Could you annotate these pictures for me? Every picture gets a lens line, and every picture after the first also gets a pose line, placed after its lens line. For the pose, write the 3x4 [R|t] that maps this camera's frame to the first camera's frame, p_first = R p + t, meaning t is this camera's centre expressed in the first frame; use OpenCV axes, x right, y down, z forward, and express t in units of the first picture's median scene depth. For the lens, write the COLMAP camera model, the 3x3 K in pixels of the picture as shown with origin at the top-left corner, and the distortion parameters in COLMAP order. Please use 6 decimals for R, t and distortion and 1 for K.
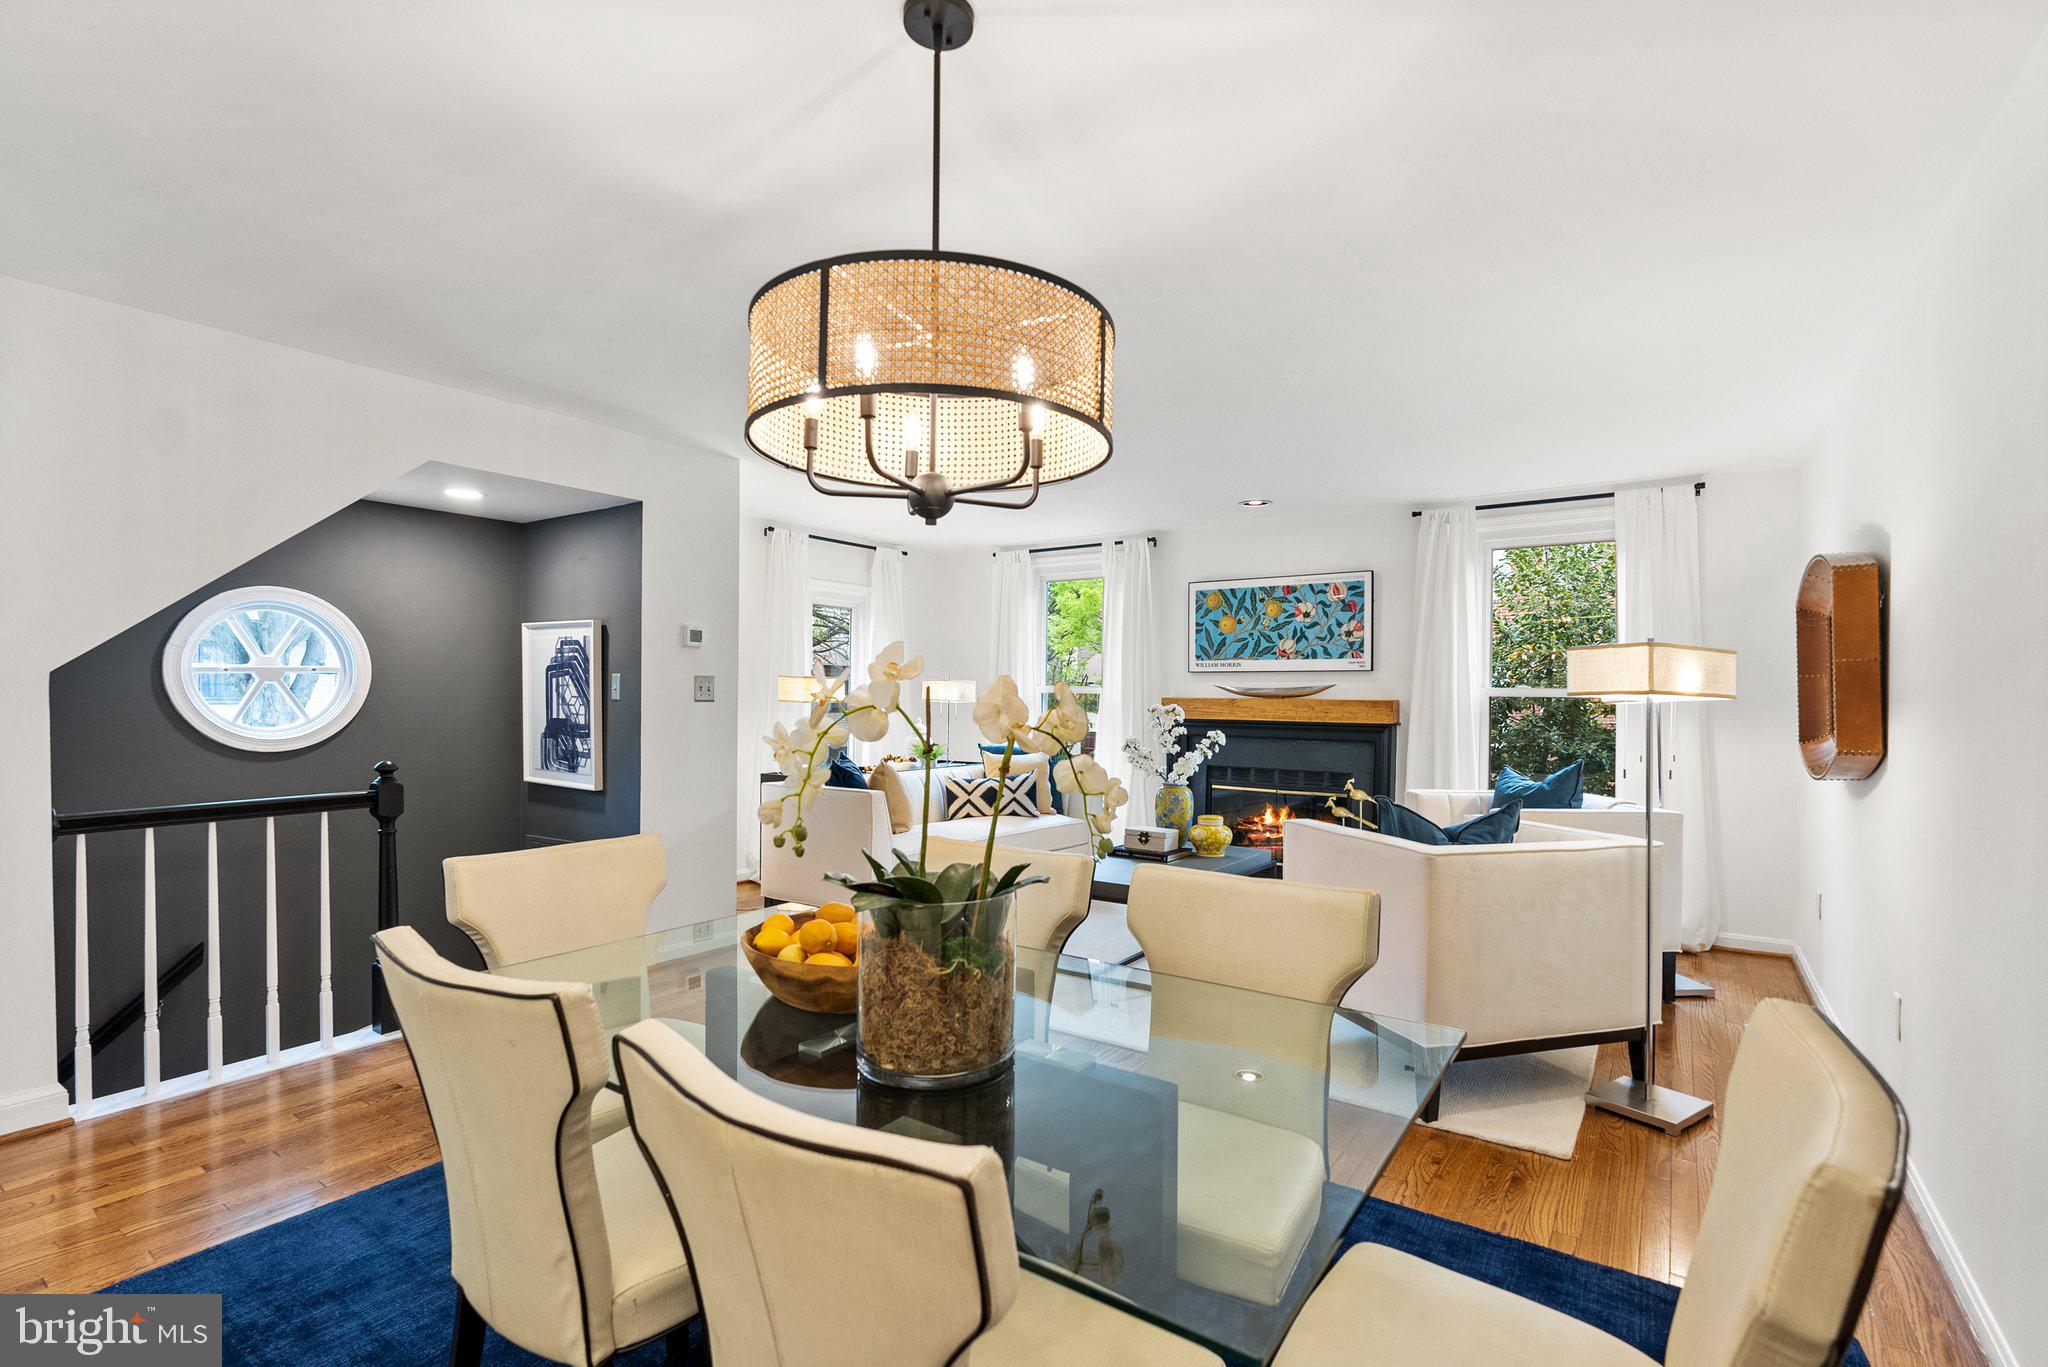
lens RADIAL K [[928.6, 0, 1019.3], [0, 928.6, 704.5], [0, 0, 1]] dist [-0.007551, -0.000546]
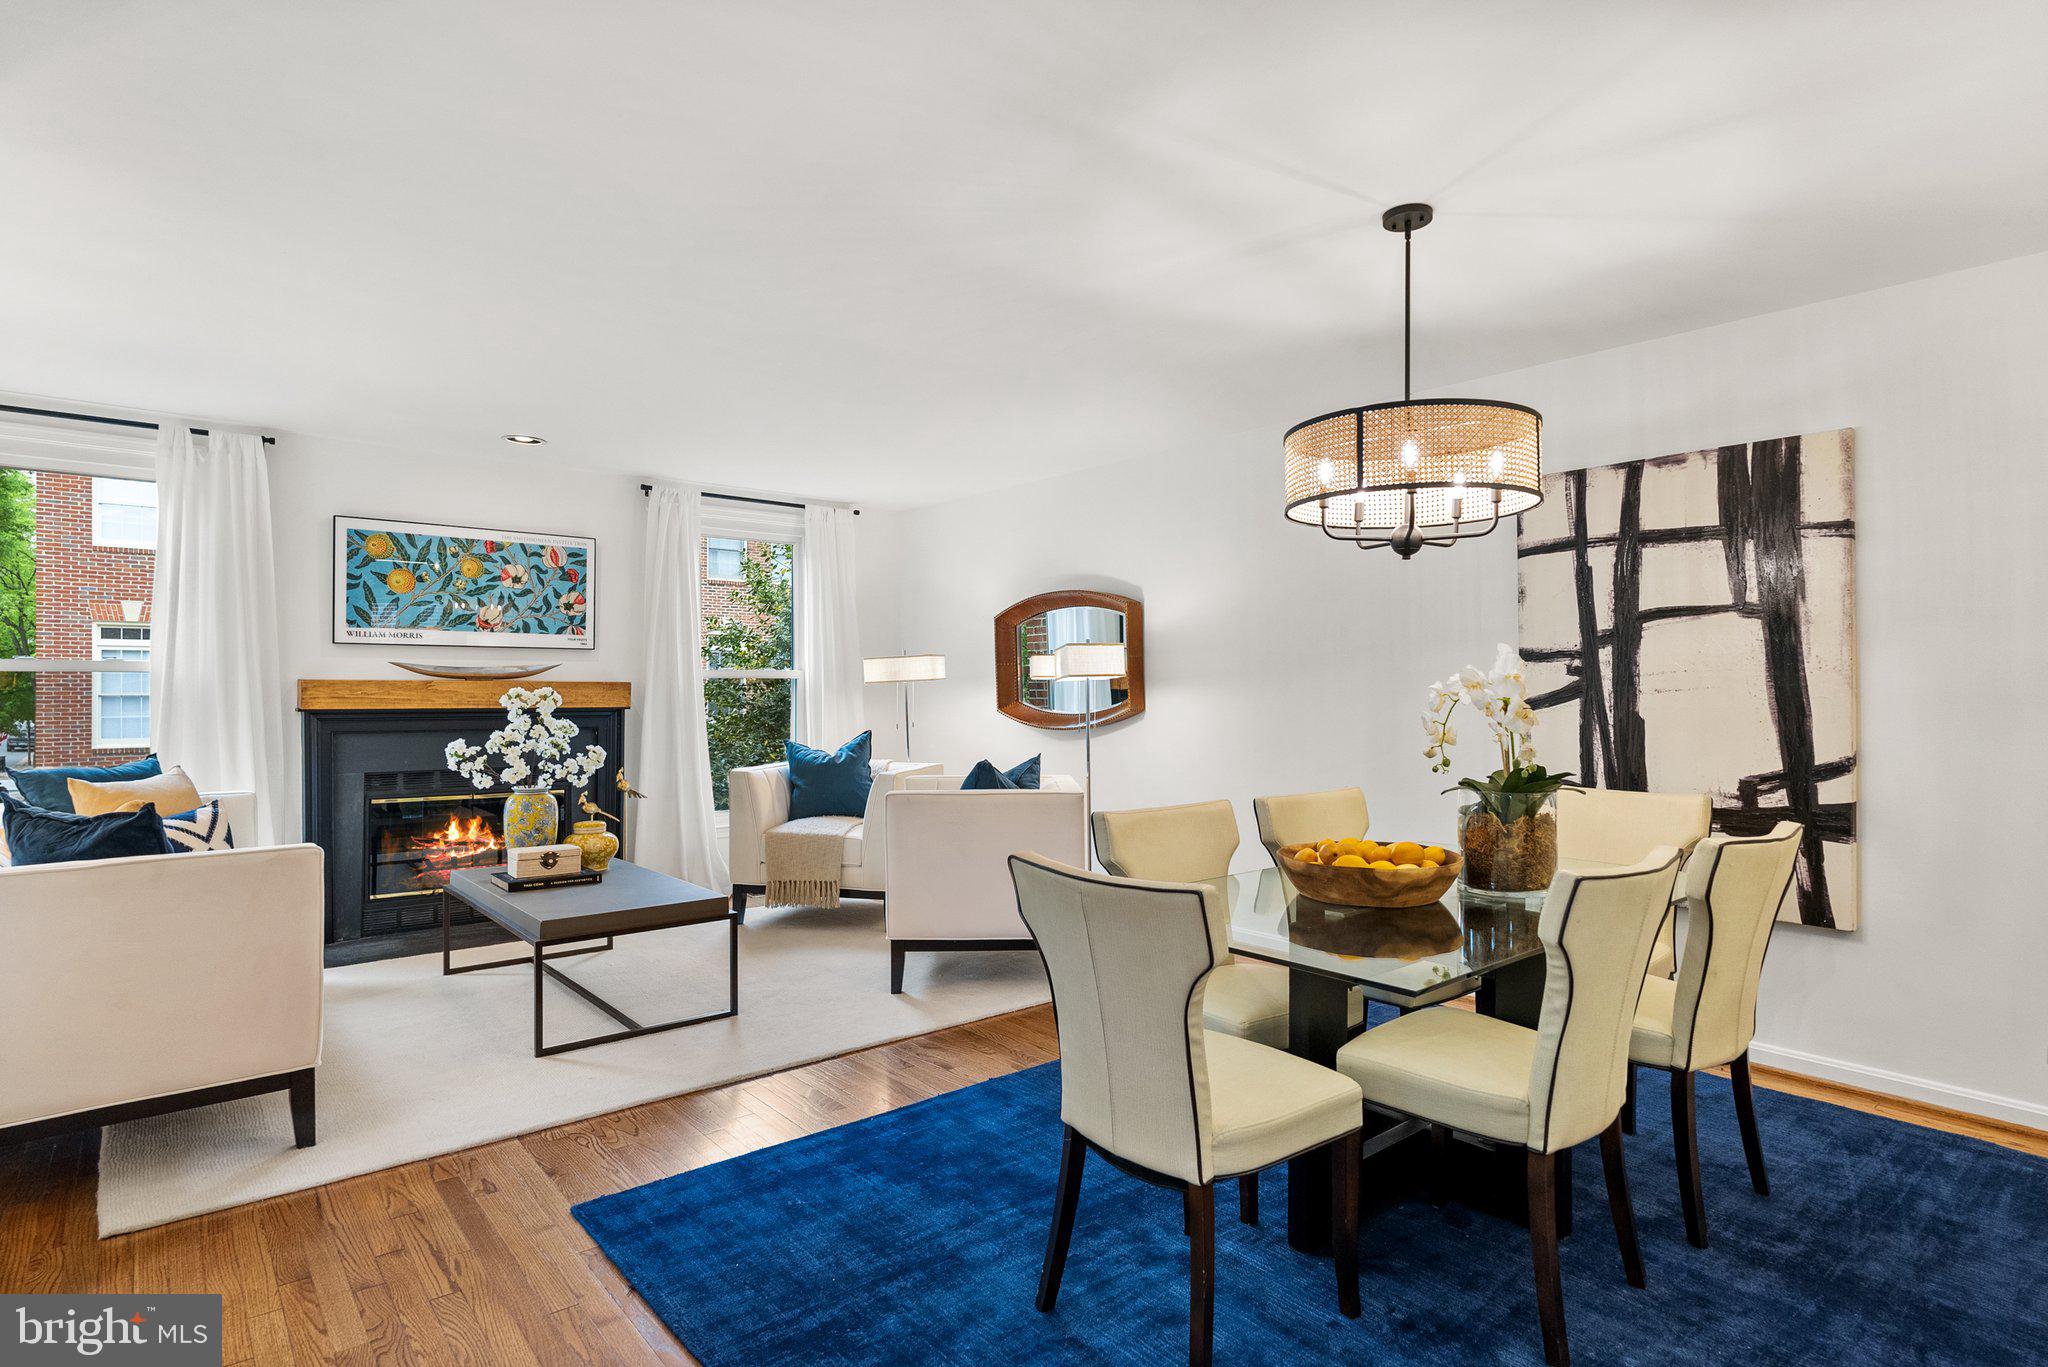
lens RADIAL K [[1080.2, 0, 1029.4], [0, 1080.2, 692.8], [0, 0, 1]] dist [-0.007159, 0.003594]
pose [[0.255029, -0.012334, 0.966855, -0.503197], [0.009599, 0.999902, 0.010224, -0.000689], [-0.966886, 0.006673, 0.255122, 0.306065]]
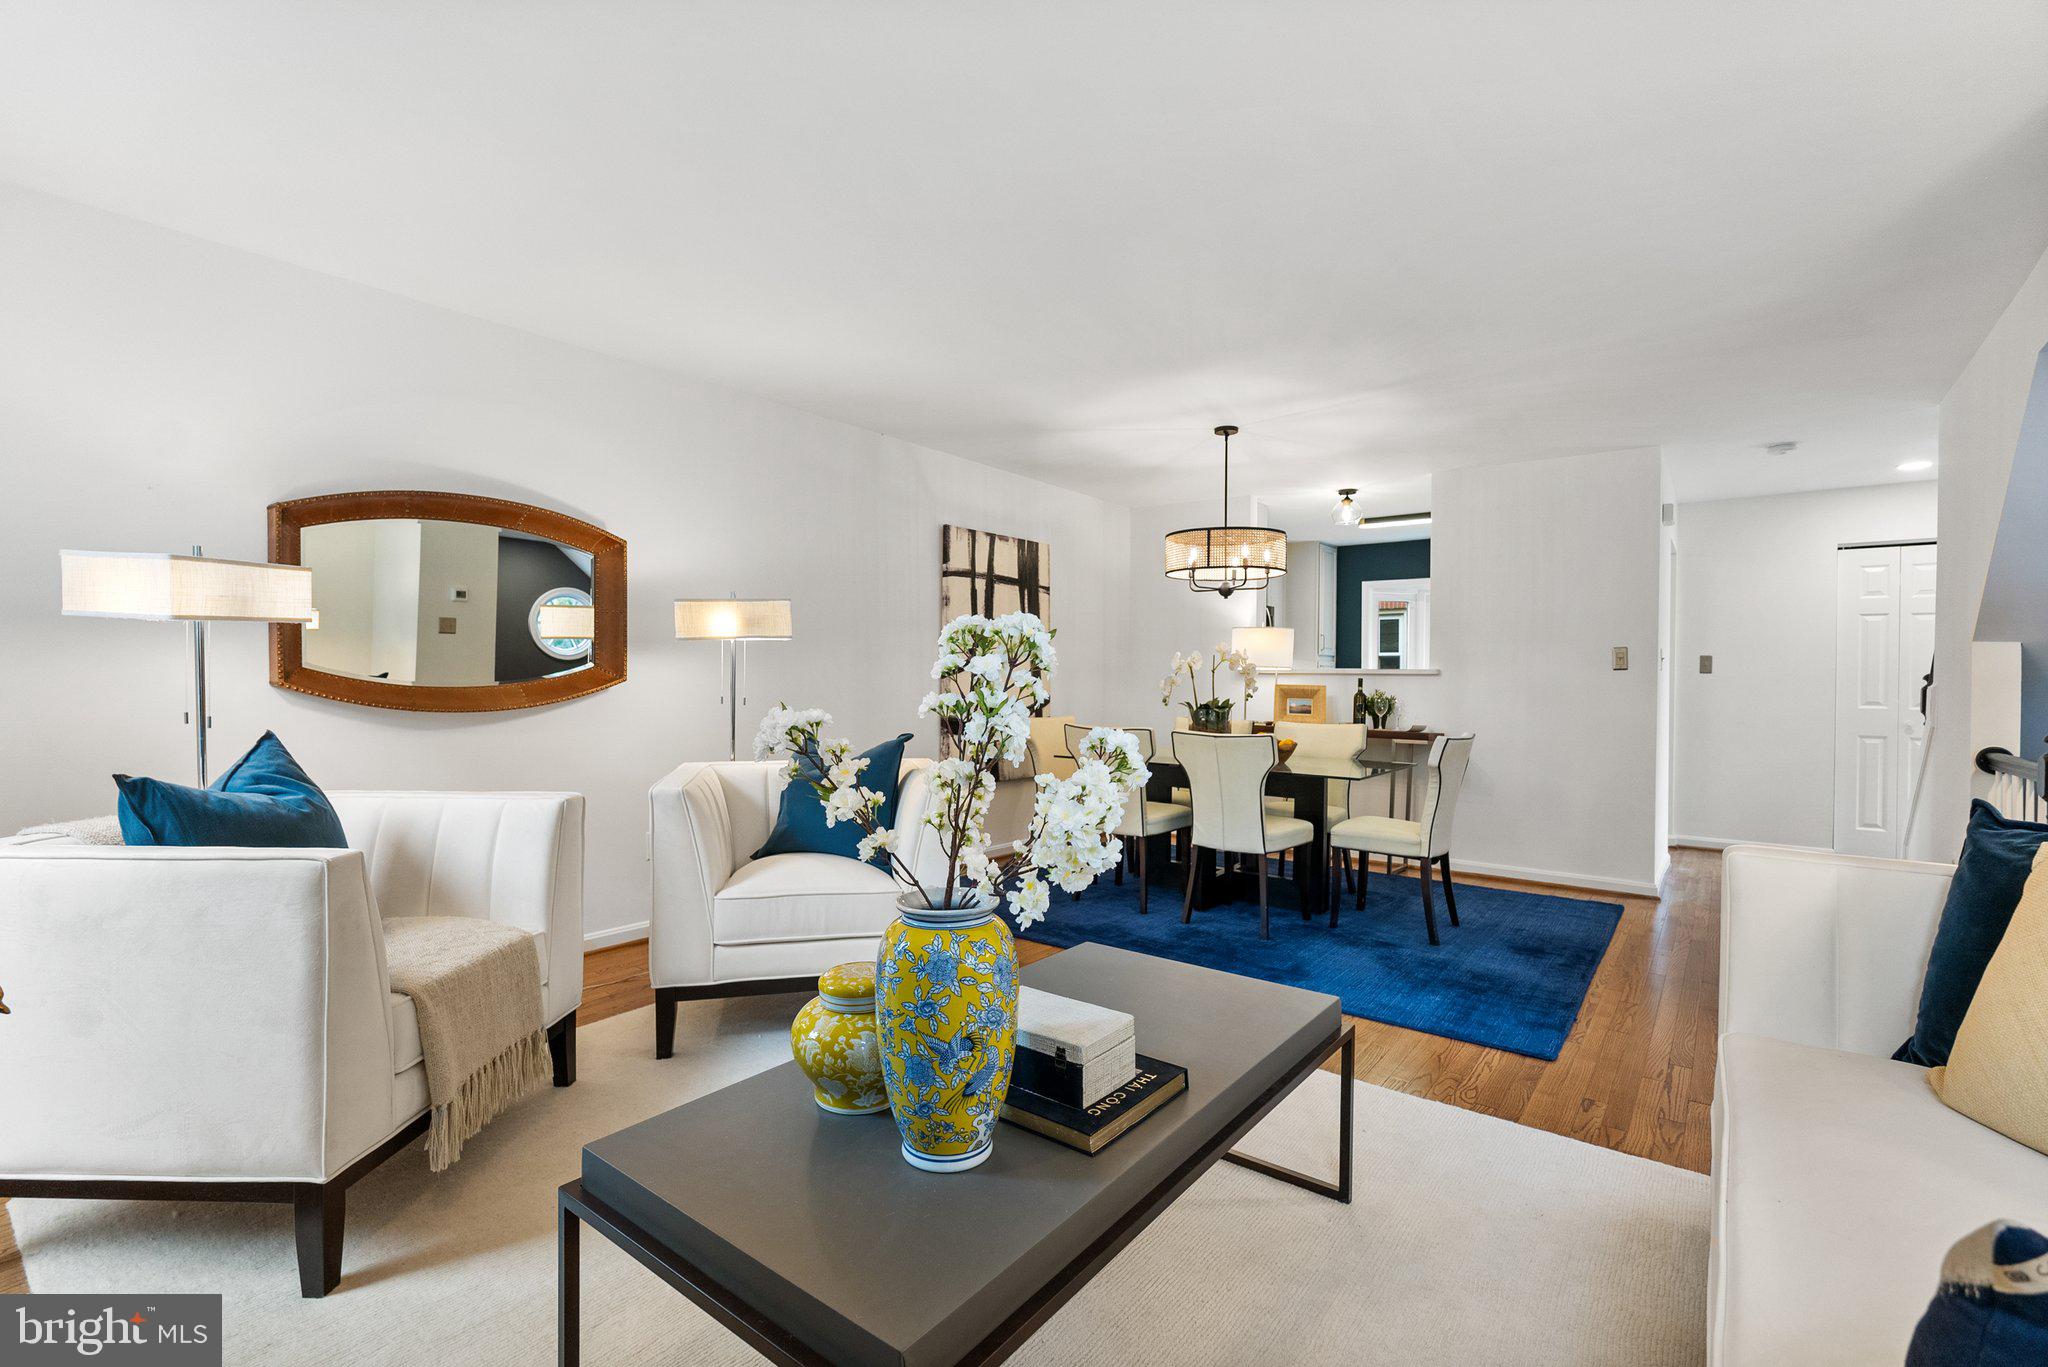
lens RADIAL K [[928.6, 0, 1046.0], [0, 928.6, 668.1], [0, 0, 1]] dist [-0.007551, -0.000546]
pose [[-0.999595, -0.008980, 0.027011, 0.117170], [-0.009182, 0.999931, -0.007359, 0.018734], [-0.026943, -0.007604, -0.999608, 1.078585]]
